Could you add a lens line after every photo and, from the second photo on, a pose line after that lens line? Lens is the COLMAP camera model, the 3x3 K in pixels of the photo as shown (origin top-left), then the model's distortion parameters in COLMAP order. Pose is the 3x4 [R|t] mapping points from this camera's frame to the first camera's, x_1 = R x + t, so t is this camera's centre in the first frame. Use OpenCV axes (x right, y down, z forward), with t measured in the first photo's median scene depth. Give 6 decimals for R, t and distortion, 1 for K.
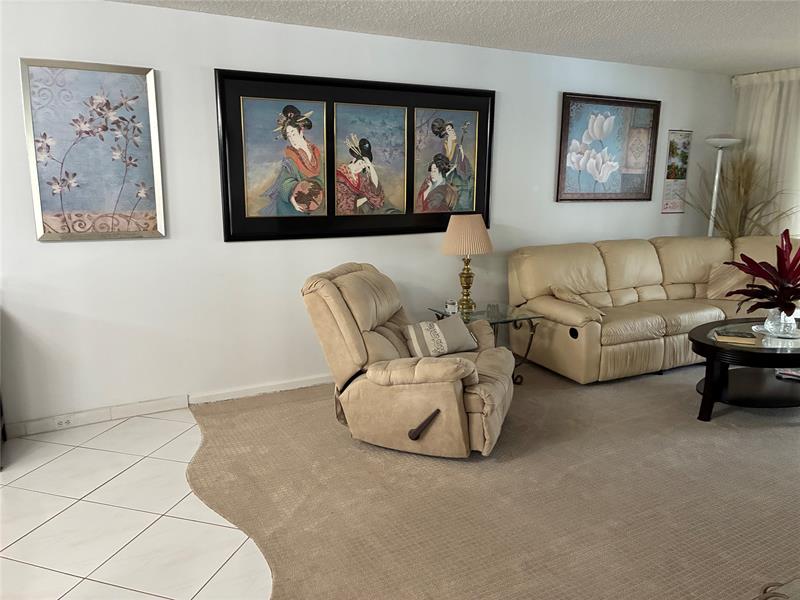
lens RADIAL K [[604.9, 0, 395.6], [0, 604.9, 293.9], [0, 0, 1]] dist [0.053518, -0.053445]
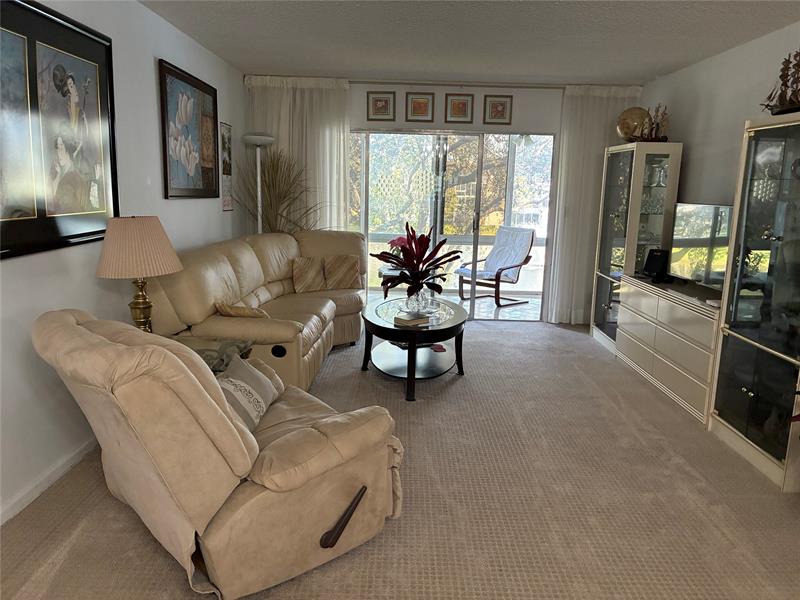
lens RADIAL K [[604.9, 0, 397.6], [0, 604.9, 305.5], [0, 0, 1]] dist [0.053518, -0.053445]
pose [[0.477885, -0.157273, 0.864228, -0.333835], [0.137668, 0.985093, 0.103143, -0.060023], [-0.867567, 0.069686, 0.492413, 0.392726]]
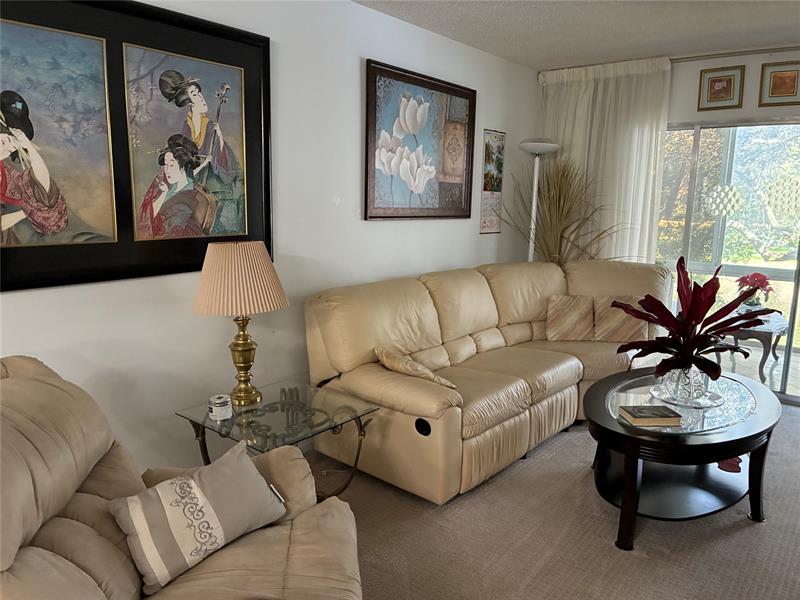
lens RADIAL K [[604.9, 0, 408.2], [0, 604.9, 300.3], [0, 0, 1]] dist [0.053518, -0.053445]
pose [[0.910961, -0.057420, 0.408475, 0.025927], [0.062964, 0.998016, -0.000126, -0.062923], [-0.407658, 0.025834, 0.912769, 0.393440]]
